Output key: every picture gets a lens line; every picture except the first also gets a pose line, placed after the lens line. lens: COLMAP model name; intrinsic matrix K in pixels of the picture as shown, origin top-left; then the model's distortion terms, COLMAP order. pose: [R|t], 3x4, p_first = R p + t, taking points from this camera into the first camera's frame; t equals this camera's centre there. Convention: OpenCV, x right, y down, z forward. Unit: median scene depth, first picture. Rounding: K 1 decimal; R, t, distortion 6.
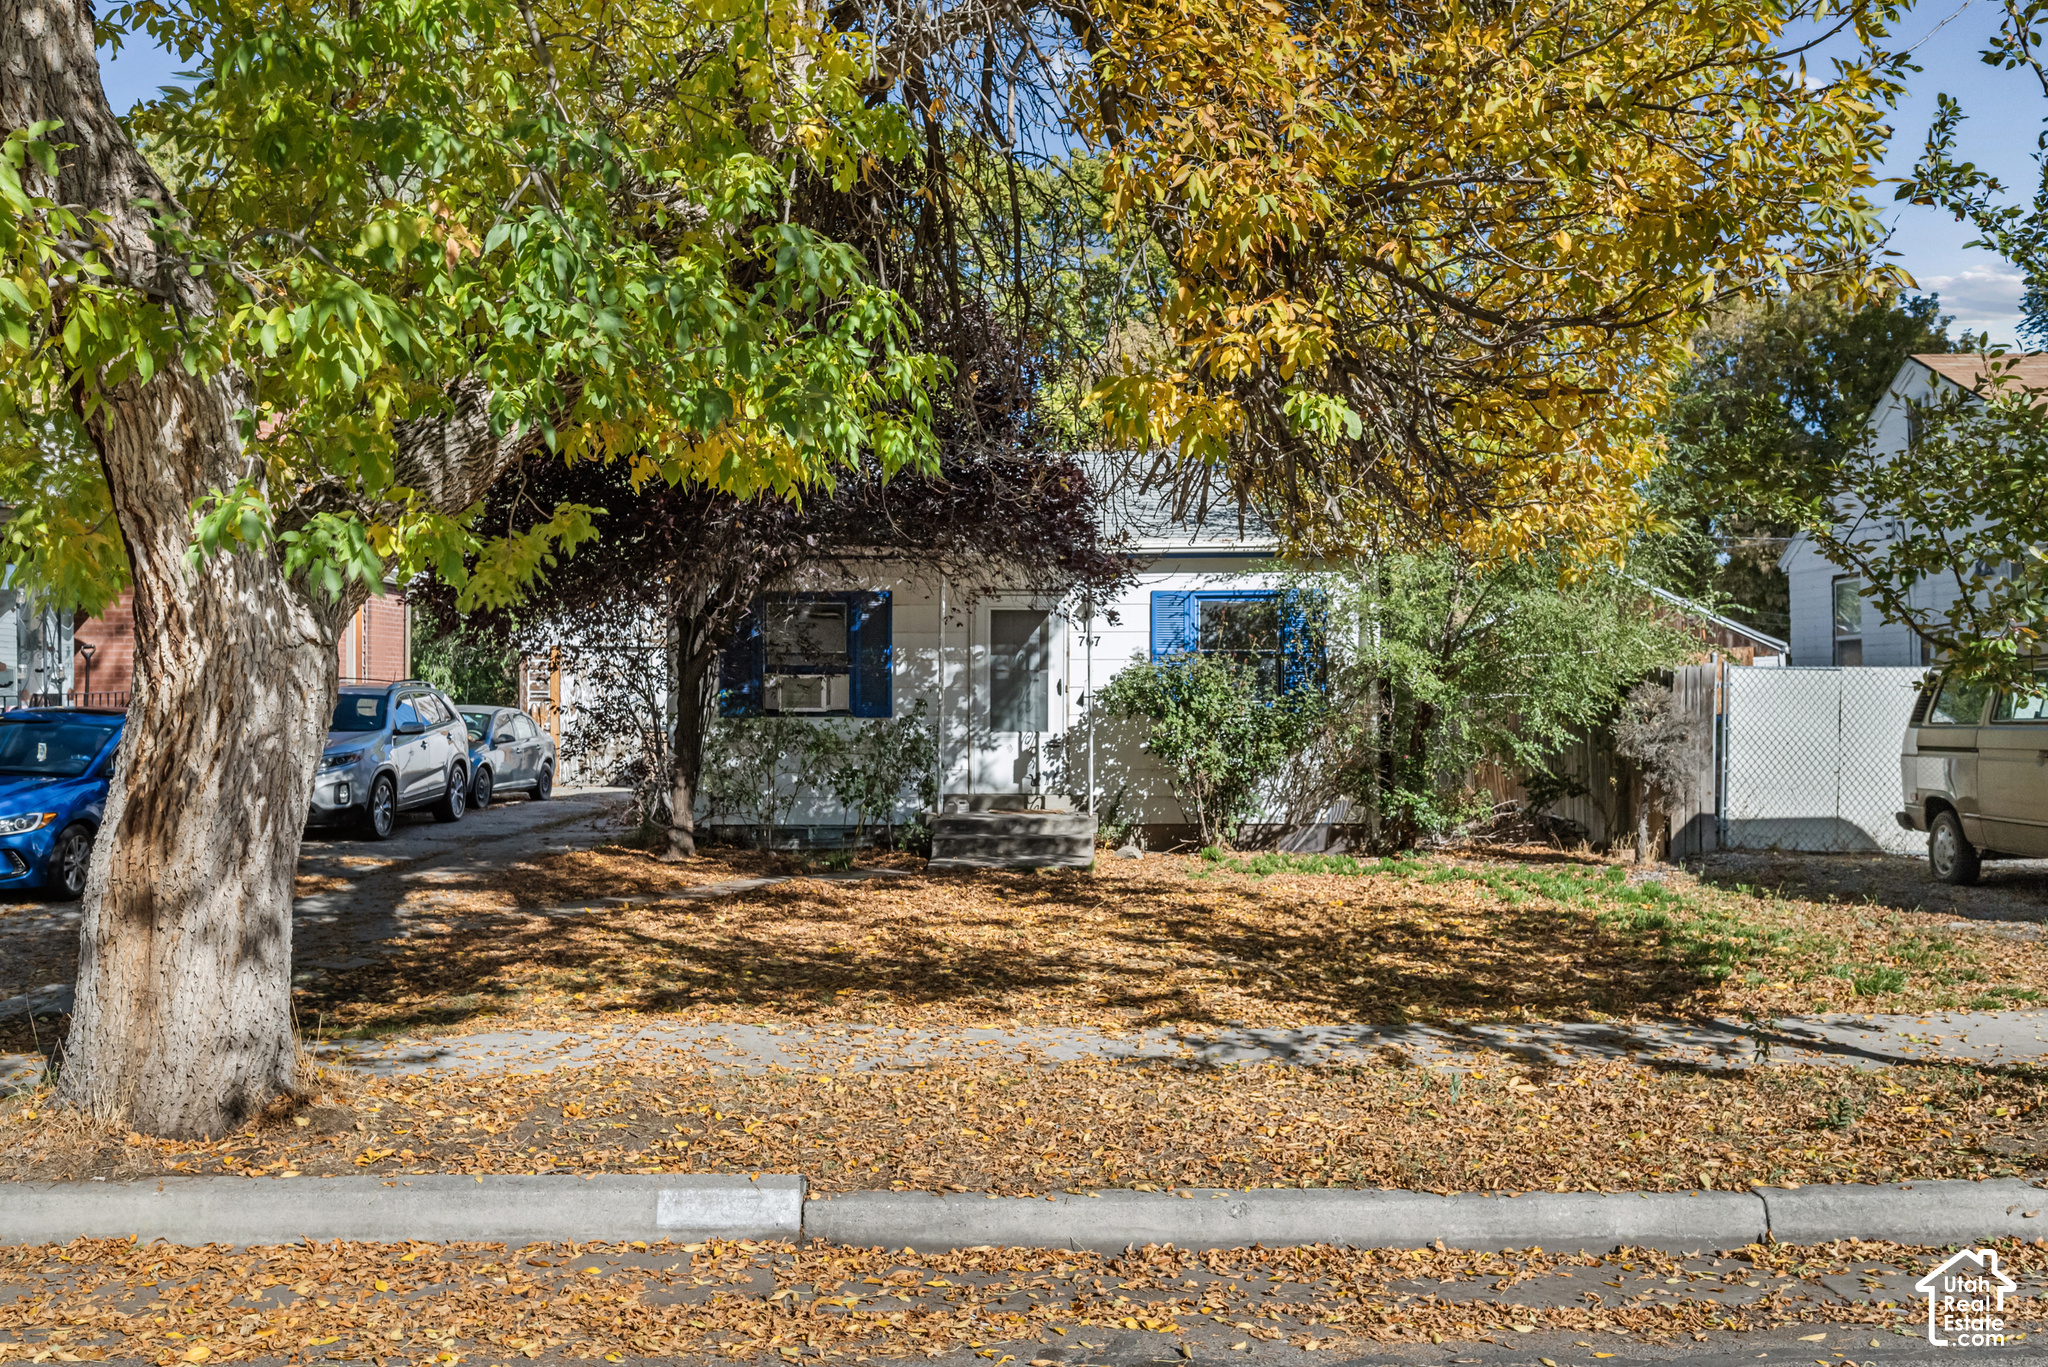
lens RADIAL K [[1782.6, 0, 1024.0], [0, 1782.6, 683.5], [0, 0, 1]] dist [-0.003474, 0.000747]
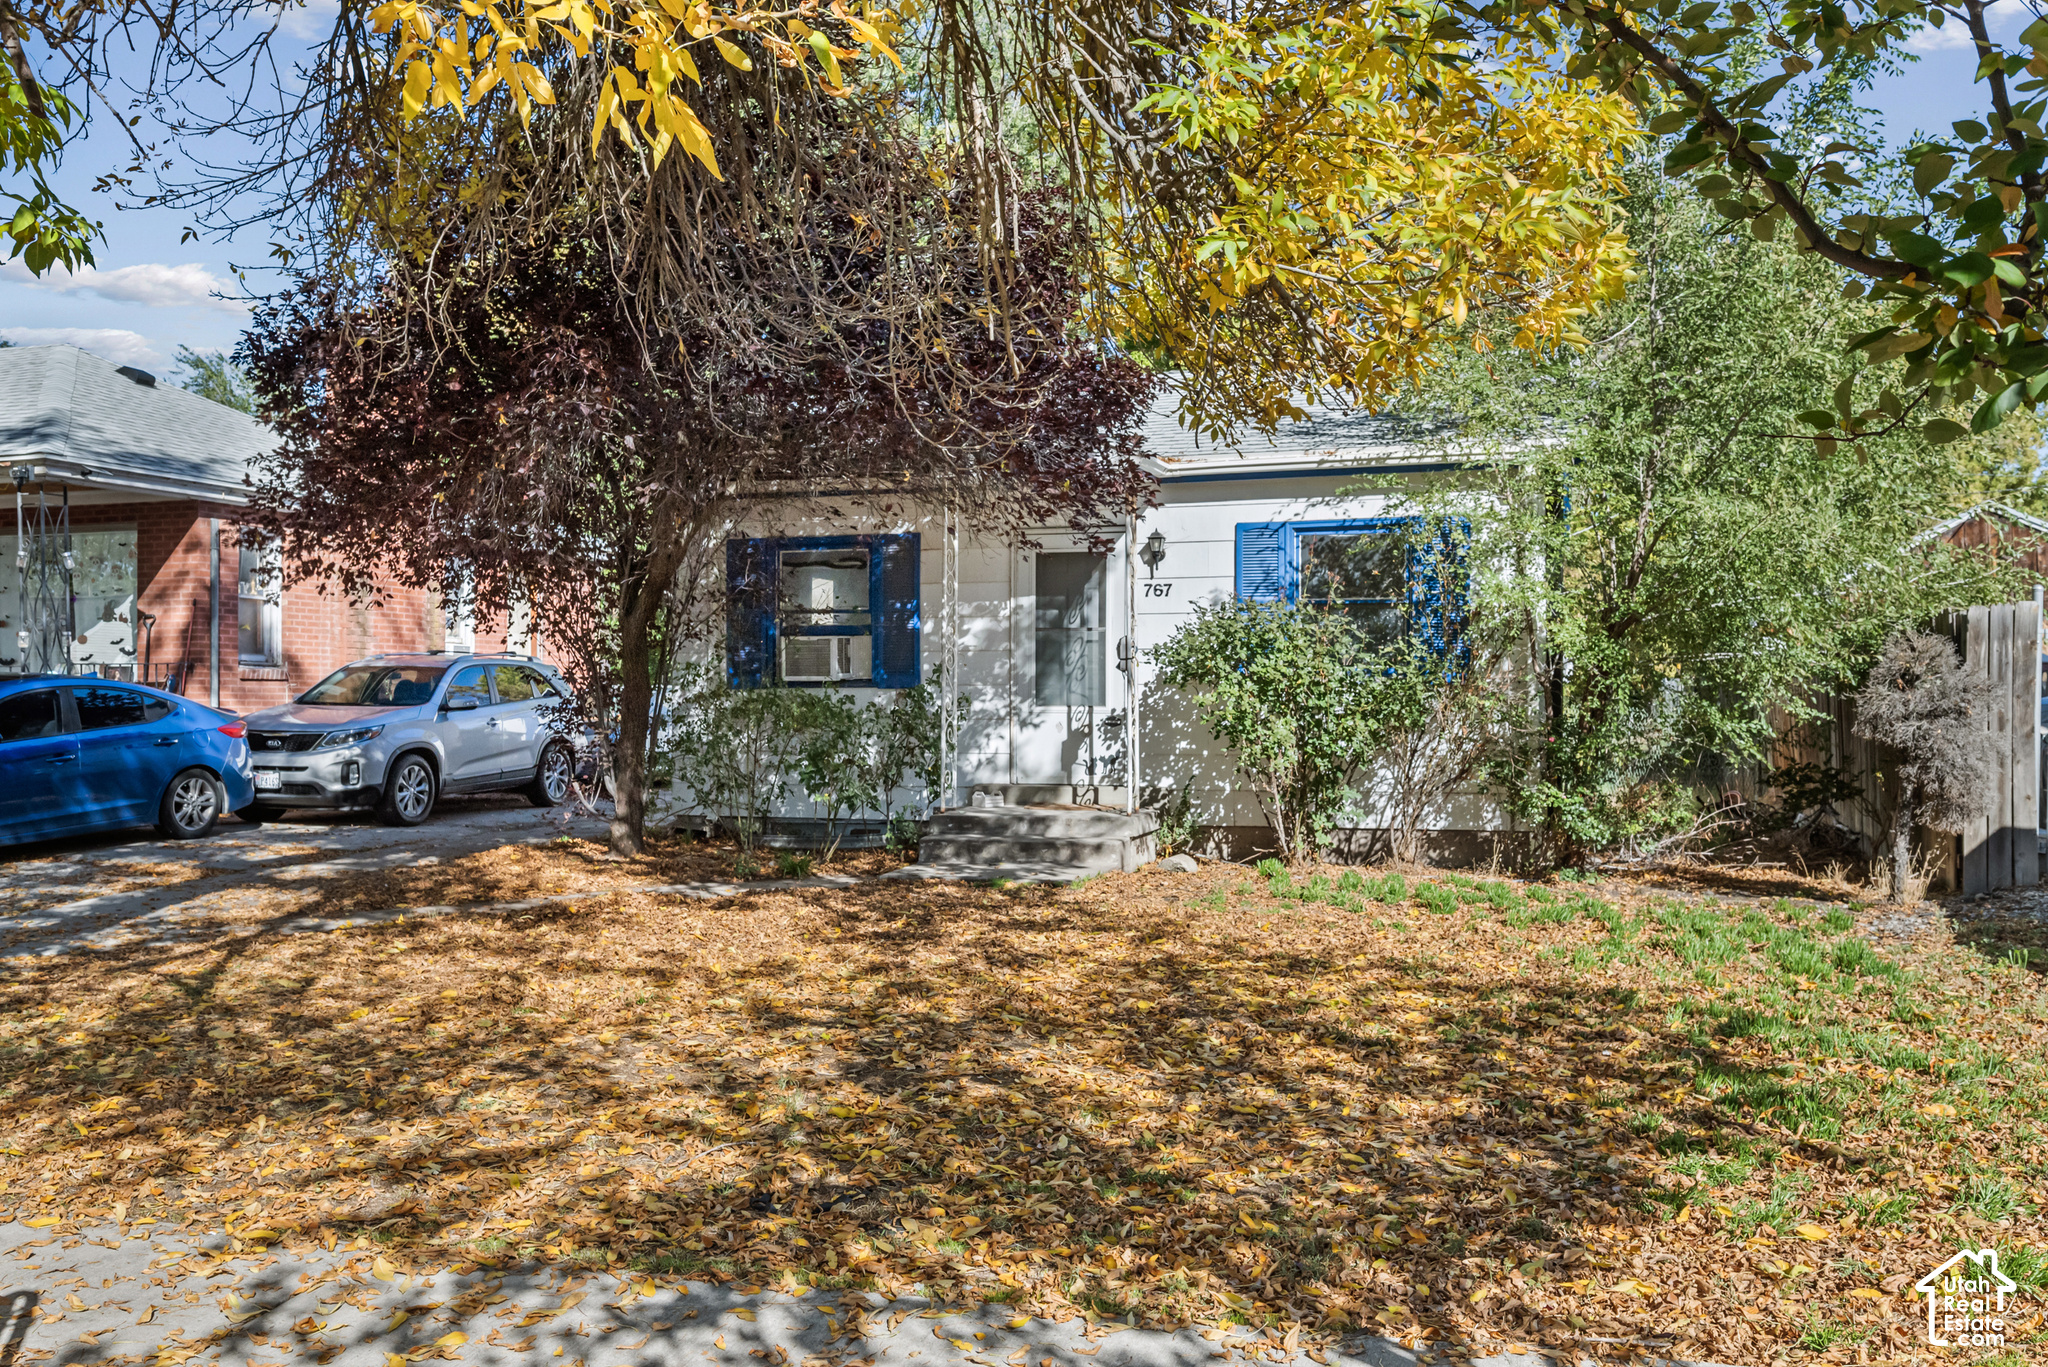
lens RADIAL K [[1661.1, 0, 1028.8], [0, 1661.1, 683.3], [0, 0, 1]] dist [0.004184, -0.001329]
pose [[0.961664, -0.002507, -0.274220, 0.186277], [0.002822, 0.999996, 0.000756, 0.016777], [0.274217, -0.001501, 0.961667, 0.290853]]
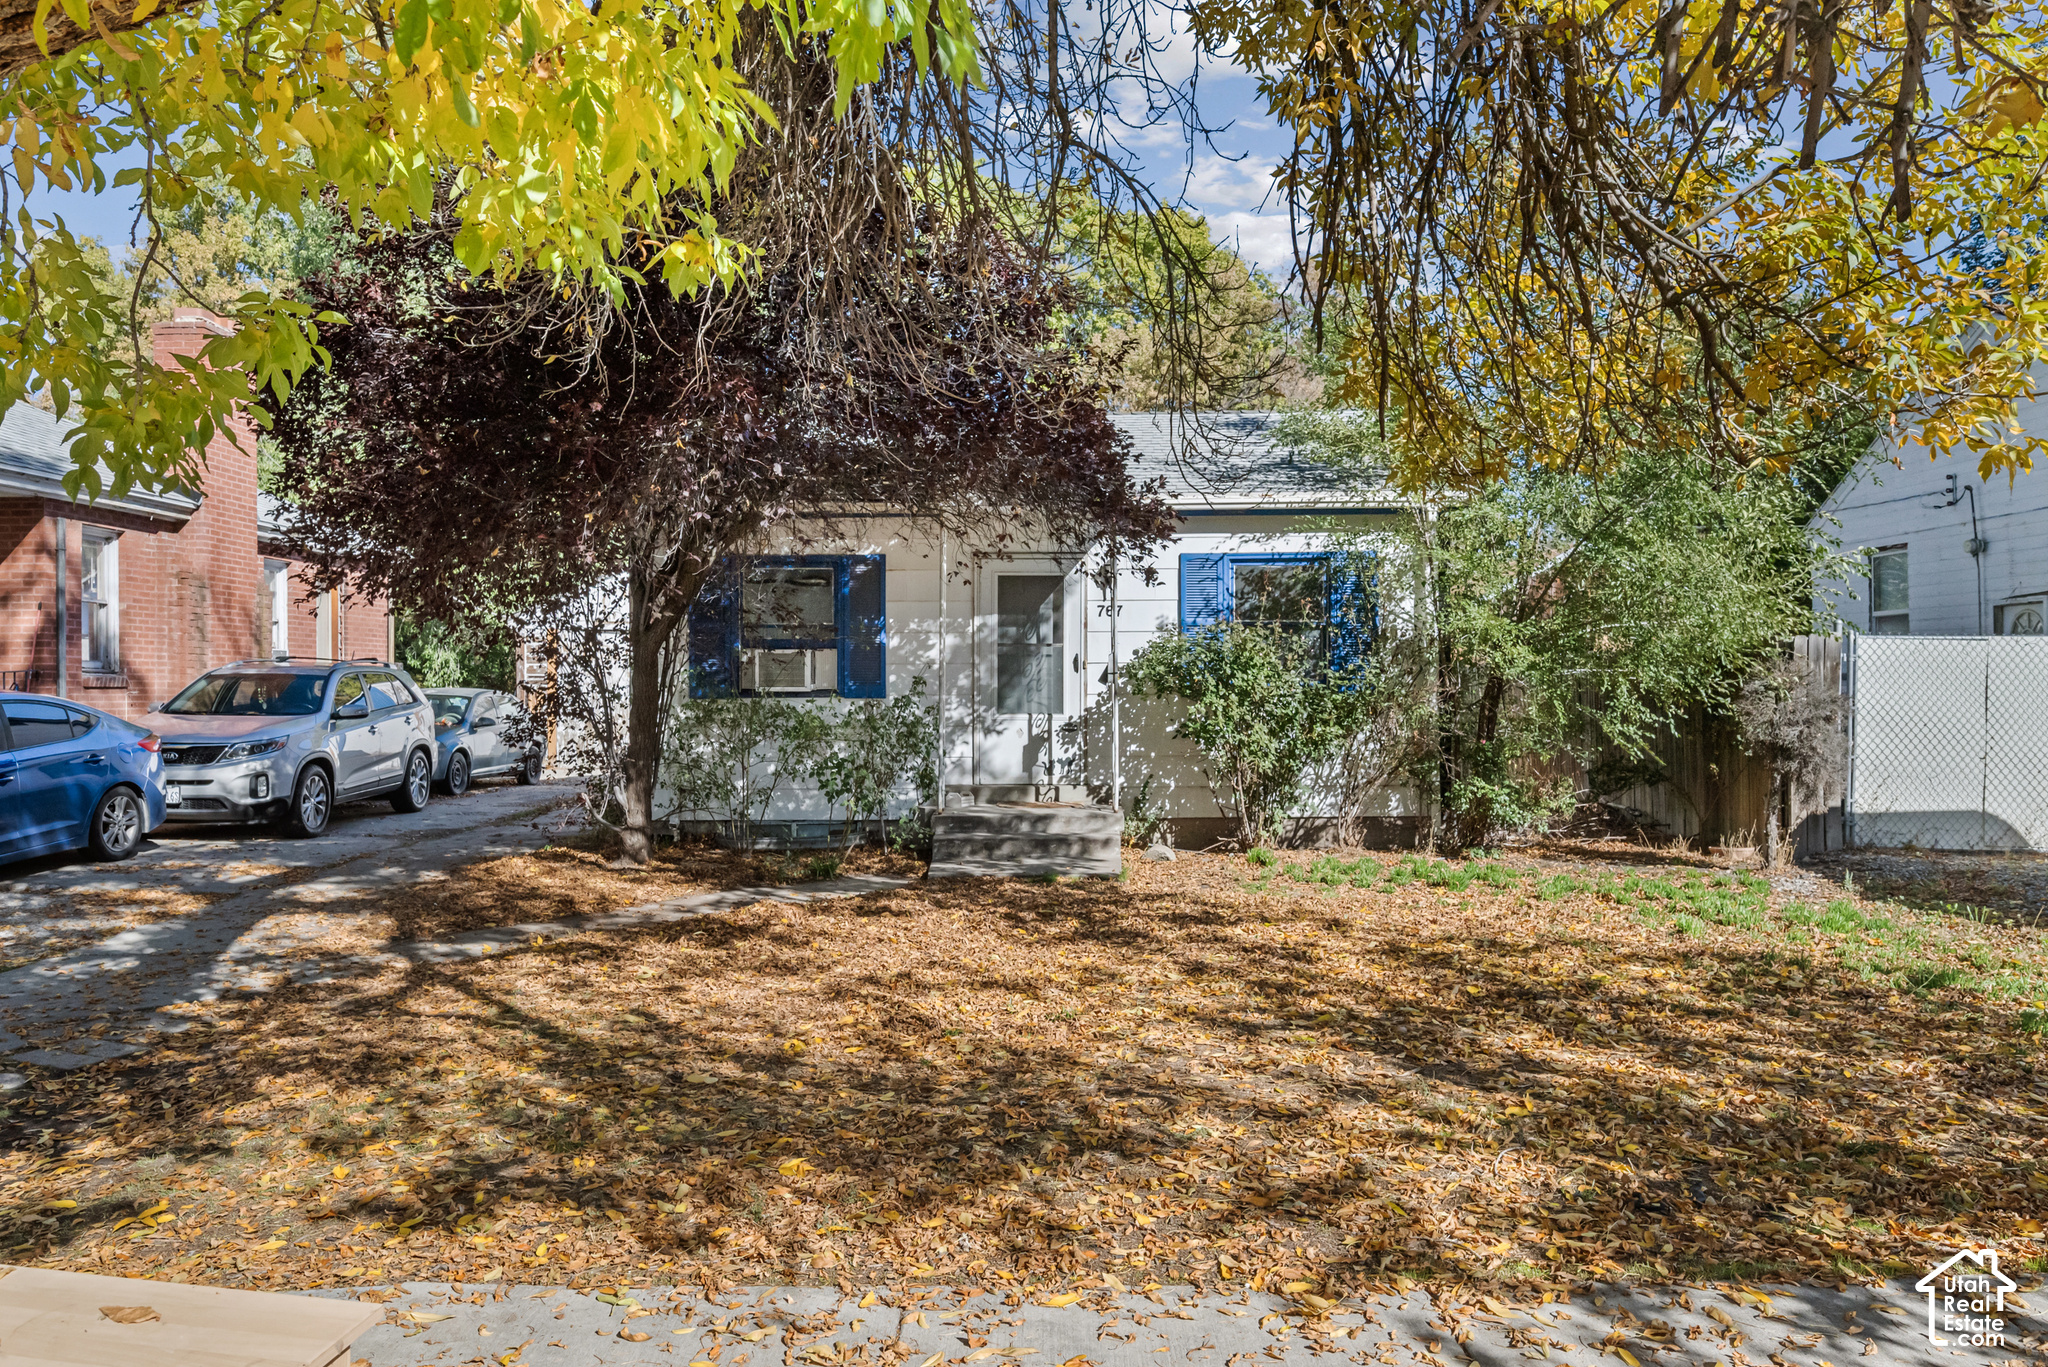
lens RADIAL K [[1470.2, 0, 1024.0], [0, 1470.2, 683.5], [0, 0, 1]] dist [-0.001849, -0.001053]
pose [[0.999923, -0.002488, 0.012130, -0.014224], [0.002402, 0.999972, 0.007078, 0.007129], [-0.012147, -0.007049, 0.999901, 0.278589]]
